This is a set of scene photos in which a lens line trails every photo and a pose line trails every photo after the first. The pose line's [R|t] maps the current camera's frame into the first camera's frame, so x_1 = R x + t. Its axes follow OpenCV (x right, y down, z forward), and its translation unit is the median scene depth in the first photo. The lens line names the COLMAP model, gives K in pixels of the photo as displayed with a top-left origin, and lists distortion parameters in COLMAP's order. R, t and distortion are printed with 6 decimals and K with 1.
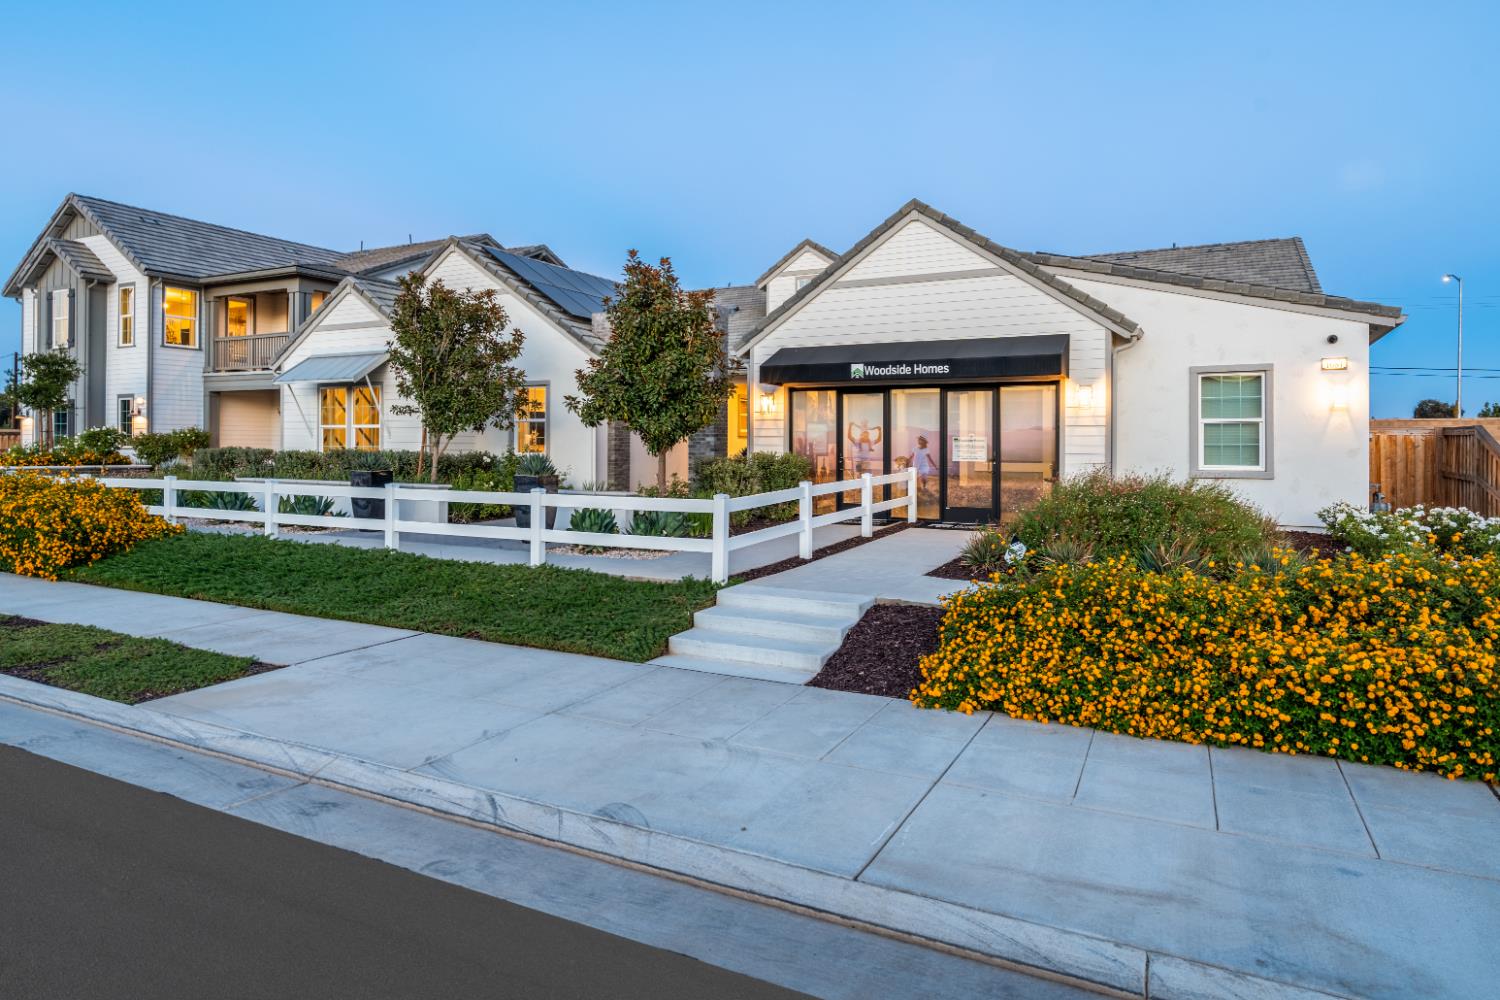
lens RADIAL K [[842.9, 0, 751.2], [0, 842.9, 452.0], [0, 0, 1]] dist [-0.000598, 0.000531]
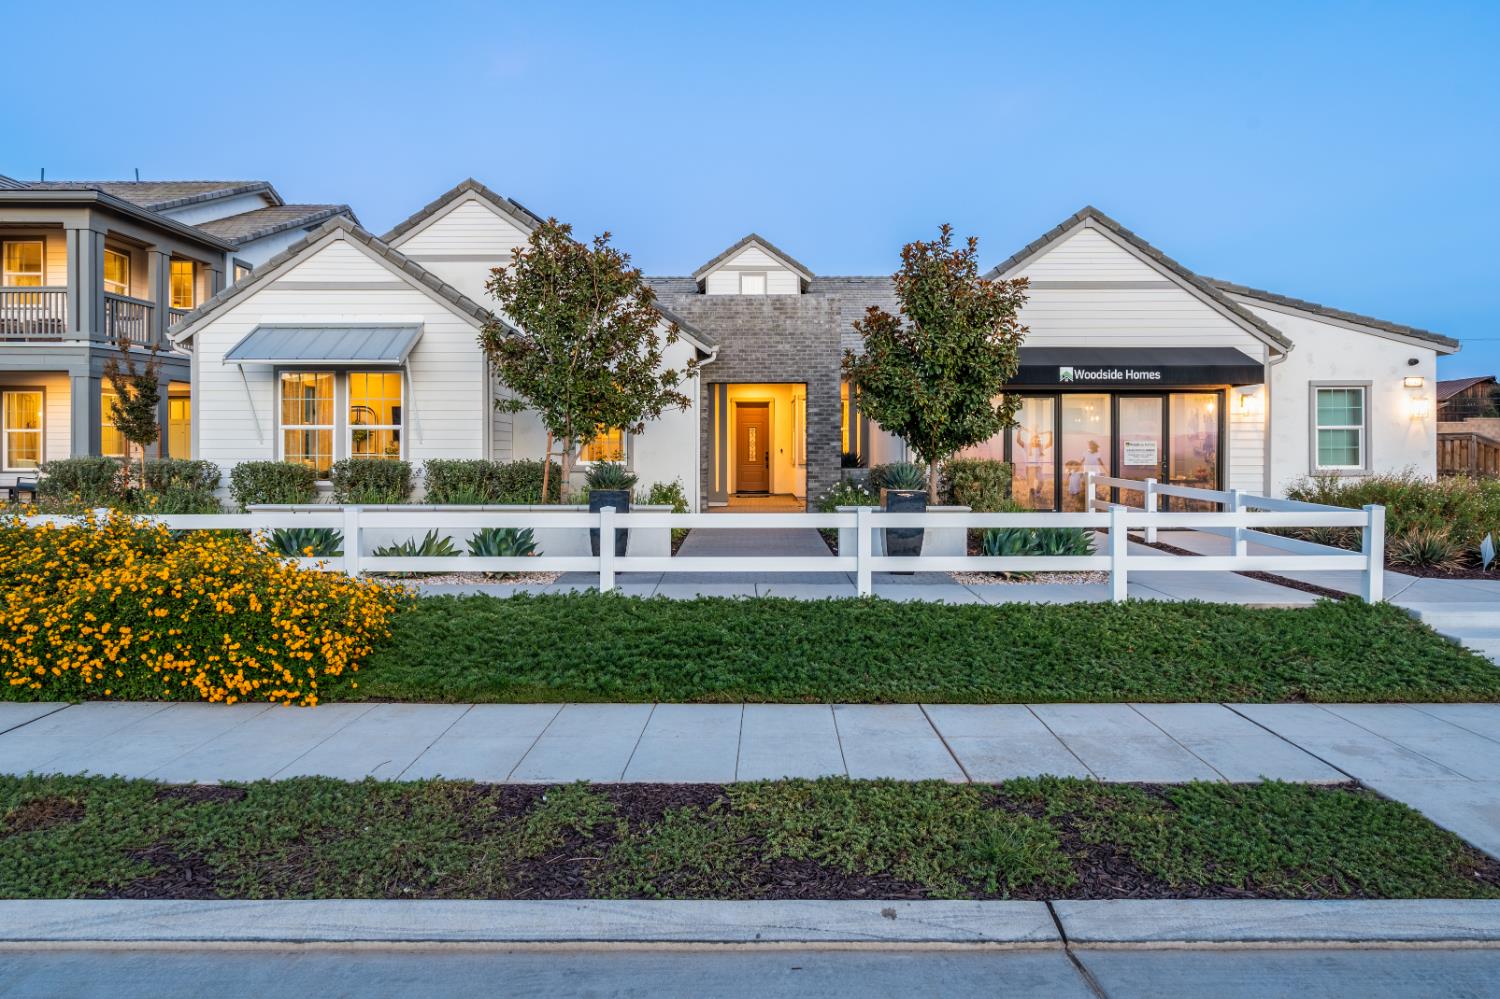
lens RADIAL K [[826.8, 0, 752.1], [0, 826.8, 443.5], [0, 0, 1]] dist [-0.002059, -0.000291]
pose [[0.897066, -0.002090, 0.441892, -0.628520], [0.009029, 0.999867, -0.013601, -0.005934], [-0.441805, 0.016191, 0.896965, 0.303747]]
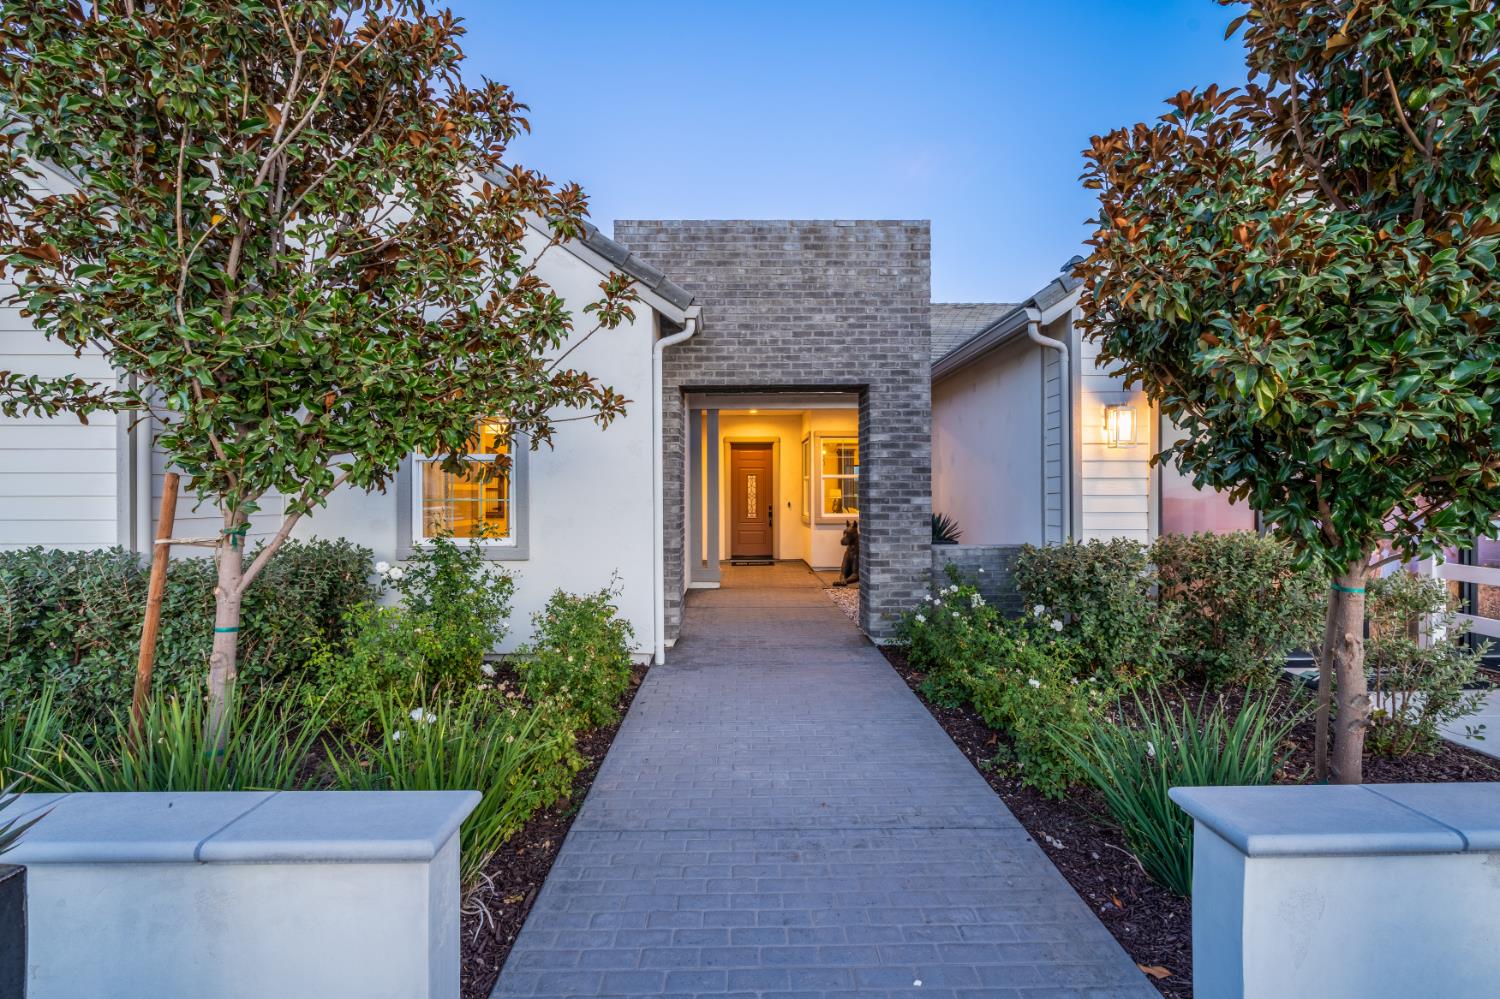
lens RADIAL K [[695.4, 0, 750.0], [0, 695.4, 499.5], [0, 0, 1]] dist [0.000271, 0.000091]
pose [[0.891831, -0.007834, 0.452302, -0.376170], [0.009780, 0.999950, -0.001963, -0.020569], [-0.452264, 0.006174, 0.891863, 0.850935]]
